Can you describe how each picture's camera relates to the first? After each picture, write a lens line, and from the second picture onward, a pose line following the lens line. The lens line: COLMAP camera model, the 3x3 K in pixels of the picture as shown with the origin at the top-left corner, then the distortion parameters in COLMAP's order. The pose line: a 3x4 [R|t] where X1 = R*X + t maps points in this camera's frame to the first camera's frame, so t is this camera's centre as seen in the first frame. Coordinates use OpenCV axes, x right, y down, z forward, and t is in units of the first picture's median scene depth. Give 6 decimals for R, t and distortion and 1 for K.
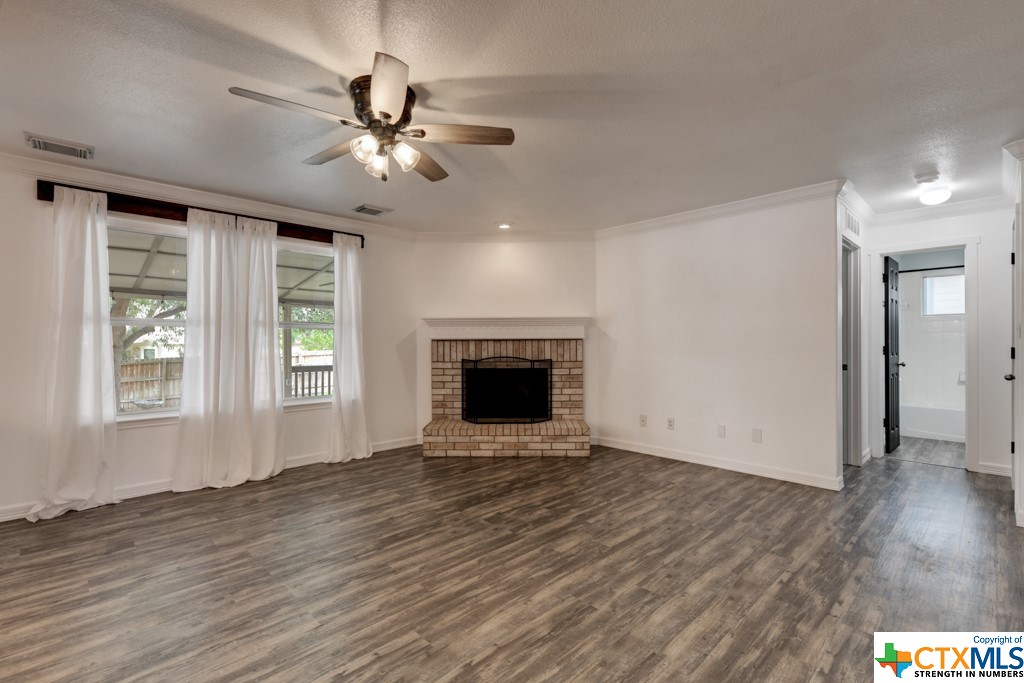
lens RADIAL K [[455.9, 0, 505.0], [0, 455.9, 341.0], [0, 0, 1]] dist [0.008789, -0.000087]
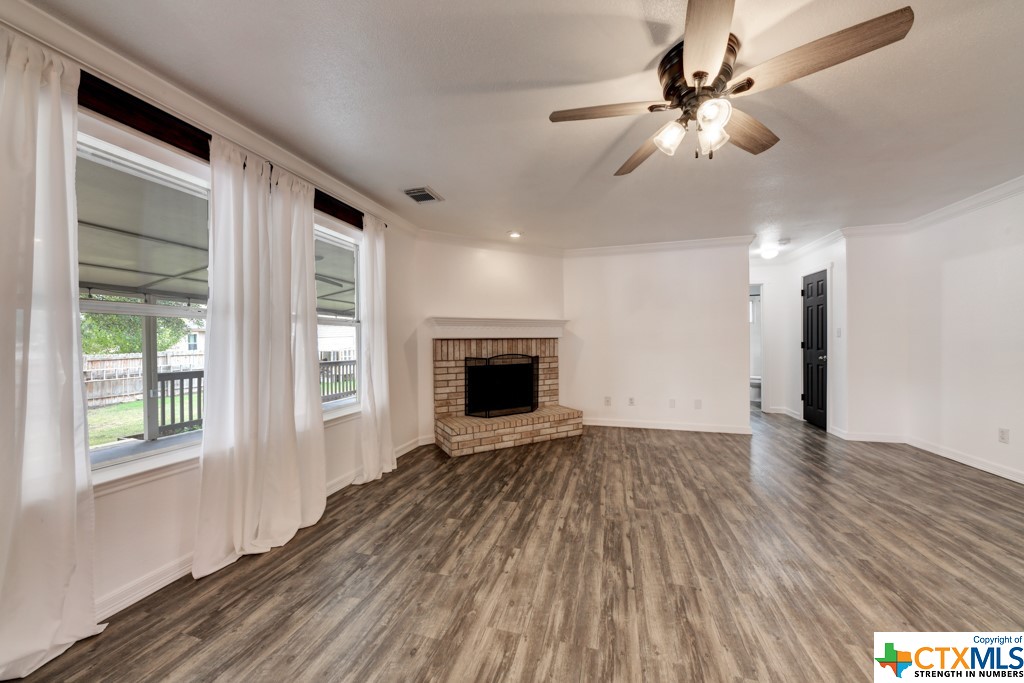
lens RADIAL K [[352.5, 0, 508.8], [0, 352.5, 341.3], [0, 0, 1]] dist [0.005309, -0.003604]
pose [[0.869581, -0.005783, 0.493756, -0.416759], [0.006761, 0.999977, -0.000195, 0.003688], [-0.493744, 0.003508, 0.869600, 0.259537]]
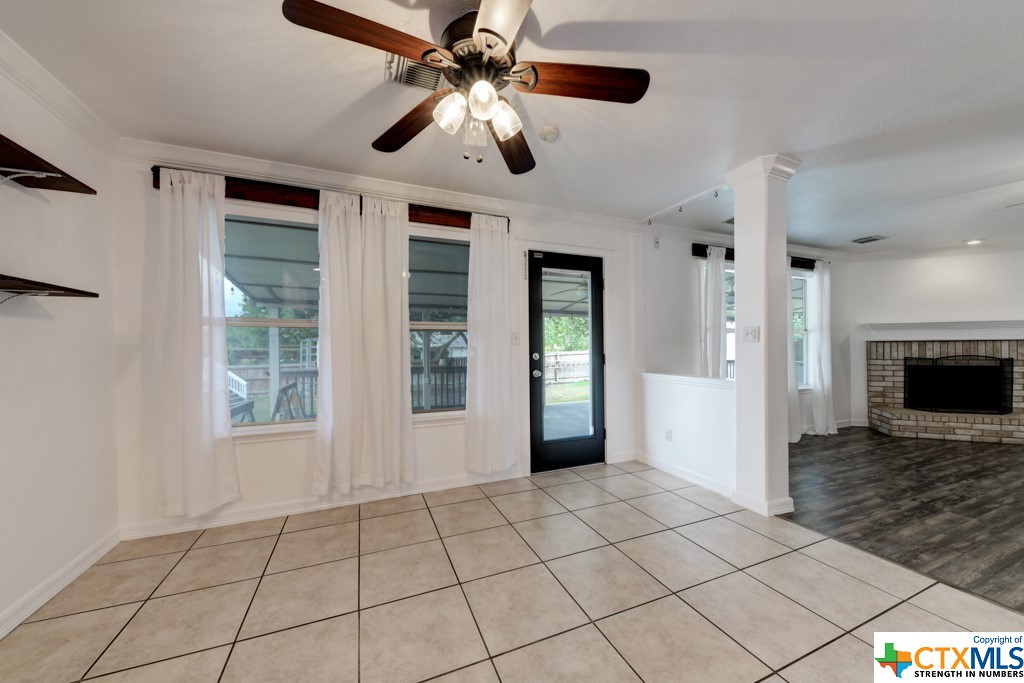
lens RADIAL K [[352.5, 0, 524.9], [0, 352.5, 344.8], [0, 0, 1]] dist [0.005309, -0.003604]
pose [[0.929546, -0.004189, -0.368682, -0.699308], [0.004231, 0.999991, -0.000693, 0.003284], [0.368681, -0.000915, 0.929555, -0.234577]]
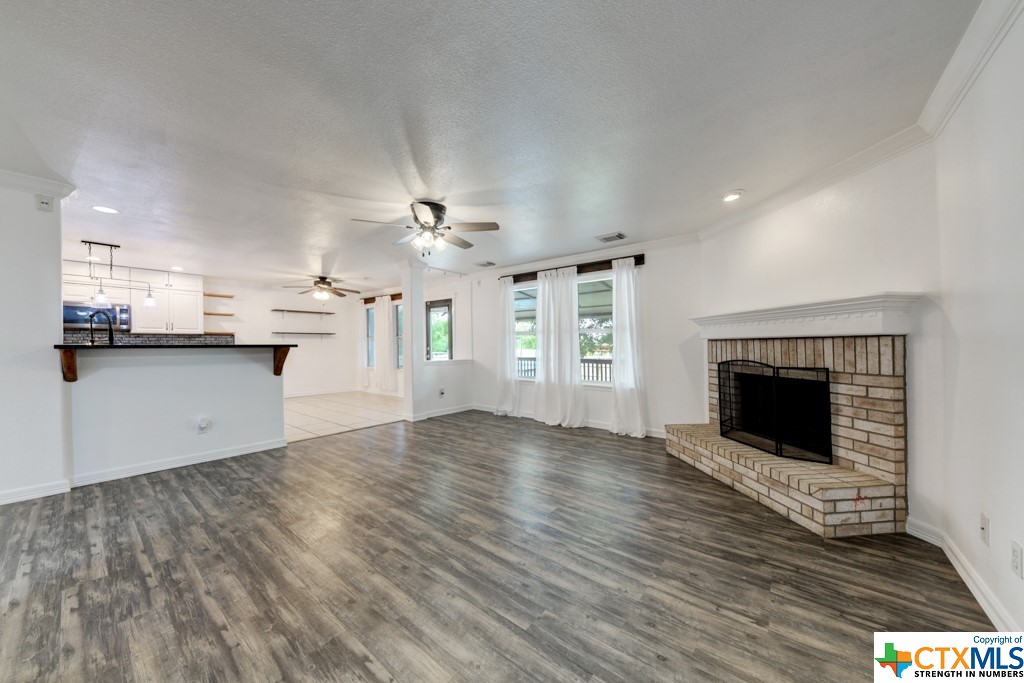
lens RADIAL K [[352.5, 0, 518.3], [0, 352.5, 337.7], [0, 0, 1]] dist [0.005309, -0.003604]
pose [[0.145600, -0.015699, -0.989219, 0.537412], [0.004690, 0.999874, -0.015178, 0.003014], [0.989332, -0.002430, 0.145655, 0.511844]]
